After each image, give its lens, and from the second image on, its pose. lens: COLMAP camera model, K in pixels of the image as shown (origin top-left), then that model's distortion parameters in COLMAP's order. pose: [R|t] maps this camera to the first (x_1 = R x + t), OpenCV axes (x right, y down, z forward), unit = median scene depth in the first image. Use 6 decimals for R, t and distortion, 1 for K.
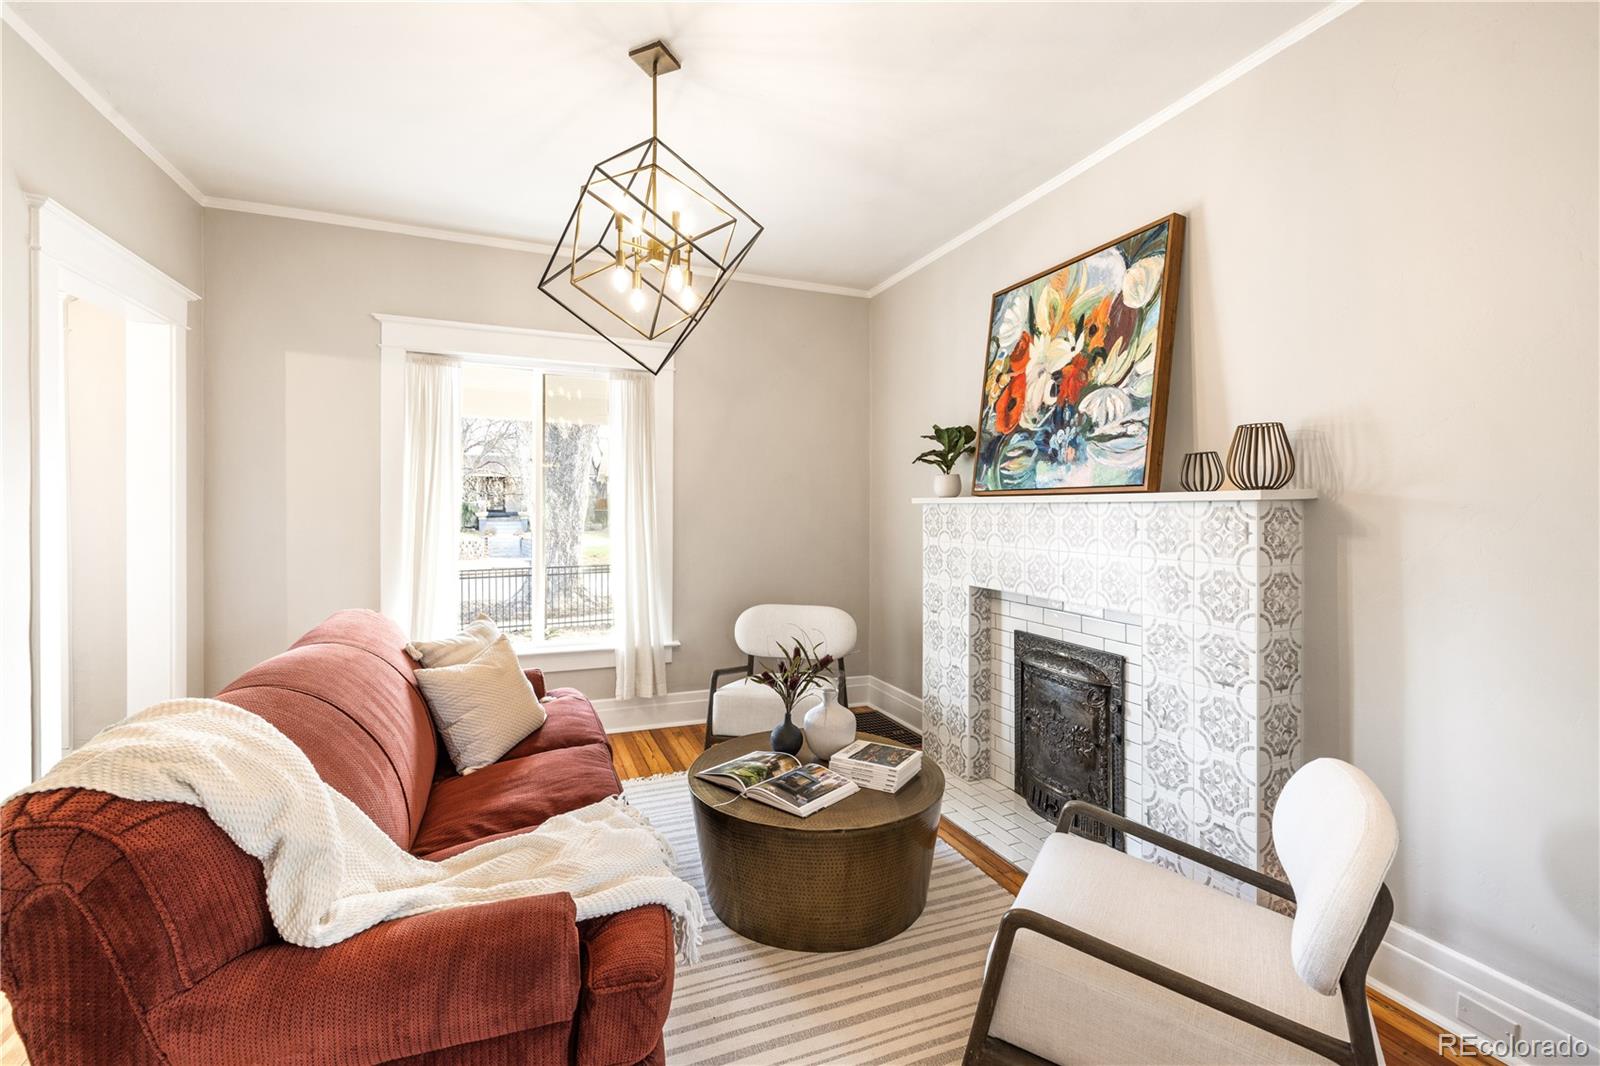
lens RADIAL K [[681.2, 0, 789.0], [0, 681.2, 516.1], [0, 0, 1]] dist [-0.000370, -0.000183]
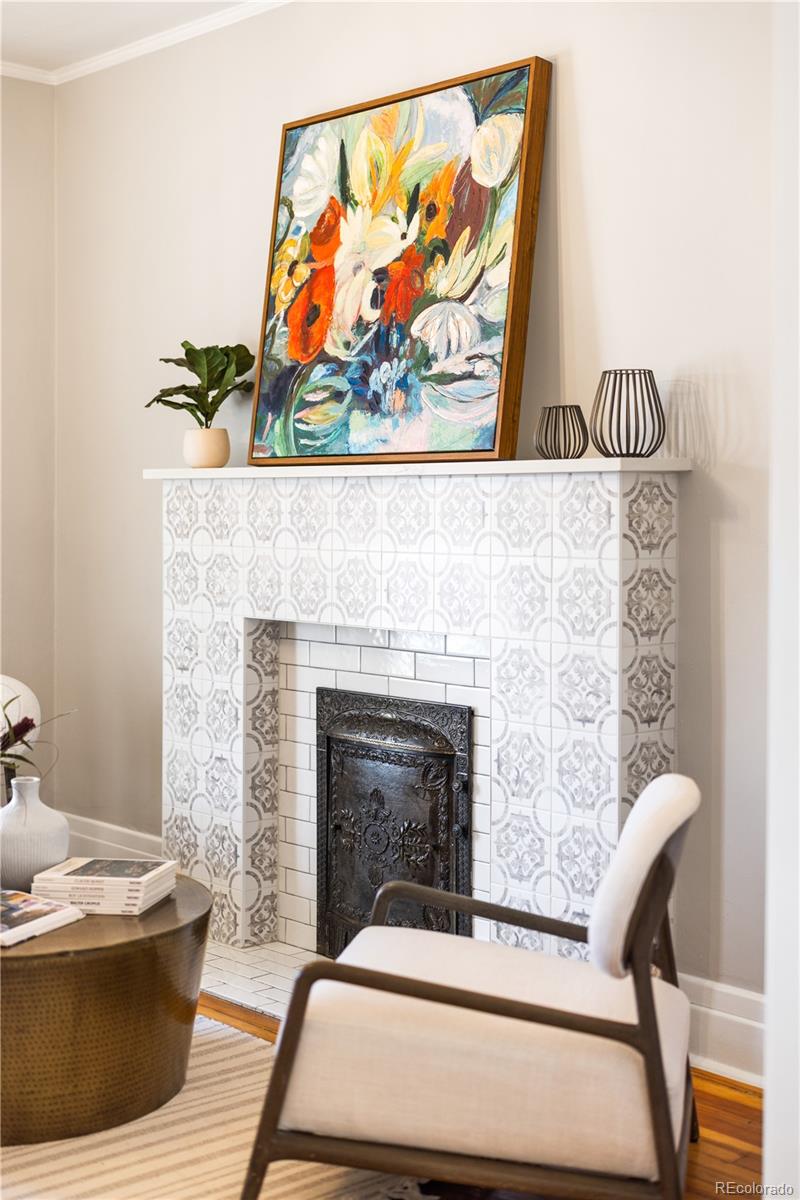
lens RADIAL K [[1699.4, 0, 400.4], [0, 1699.4, 547.1], [0, 0, 1]] dist [0.005247, -0.039150]
pose [[0.934926, -0.001759, 0.354840, -0.158653], [-0.001554, 0.999958, 0.009049, 0.033183], [-0.354841, -0.009012, 0.934883, -0.513319]]
